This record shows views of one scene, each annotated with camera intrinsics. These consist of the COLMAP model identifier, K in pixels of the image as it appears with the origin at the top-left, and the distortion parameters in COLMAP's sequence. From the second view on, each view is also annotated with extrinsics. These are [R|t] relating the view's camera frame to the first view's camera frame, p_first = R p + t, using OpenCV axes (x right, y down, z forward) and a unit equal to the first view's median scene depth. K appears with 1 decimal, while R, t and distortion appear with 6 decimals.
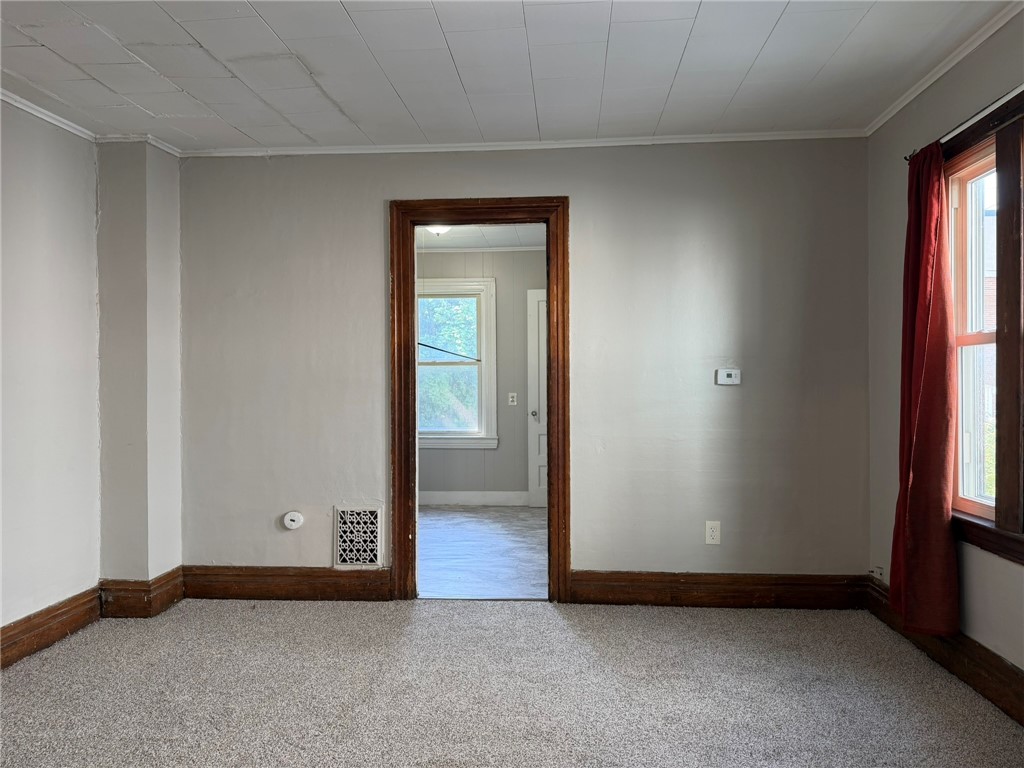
lens RADIAL K [[721.2, 0, 513.6], [0, 721.2, 381.8], [0, 0, 1]] dist [0.013910, 0.001210]
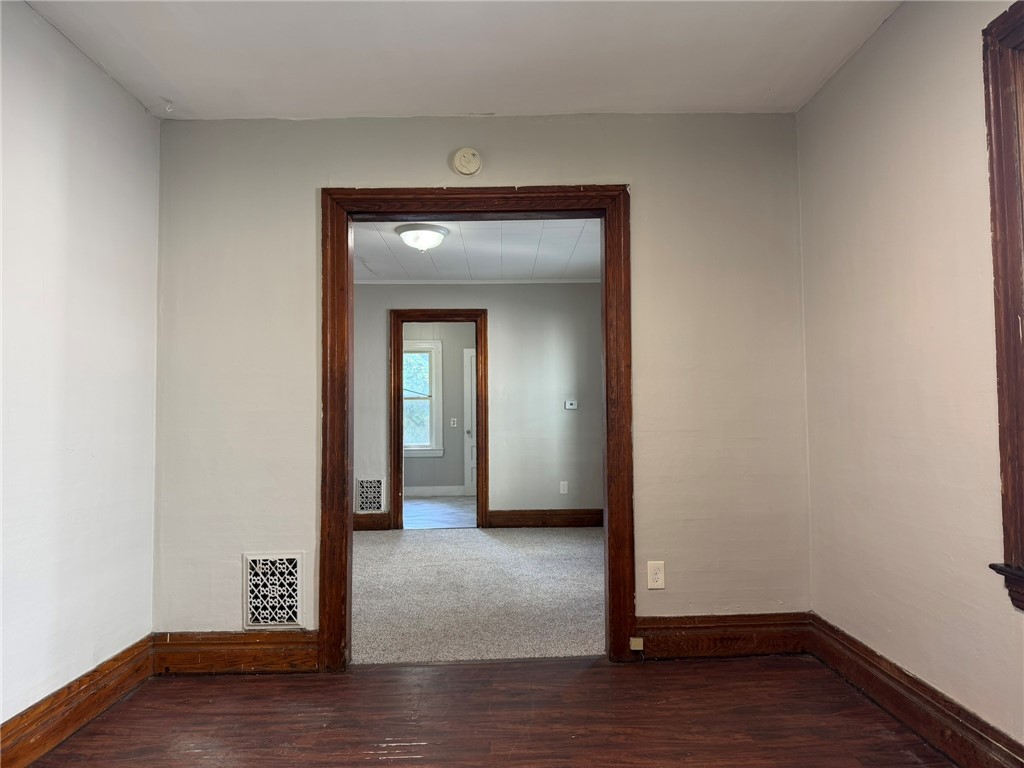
lens RADIAL K [[721.2, 0, 515.2], [0, 721.2, 379.7], [0, 0, 1]] dist [0.013910, 0.001210]
pose [[0.995401, 0.000744, 0.095795, -0.029615], [0.004225, 0.998656, -0.051663, 0.022900], [-0.095705, 0.051831, 0.994059, -0.830108]]
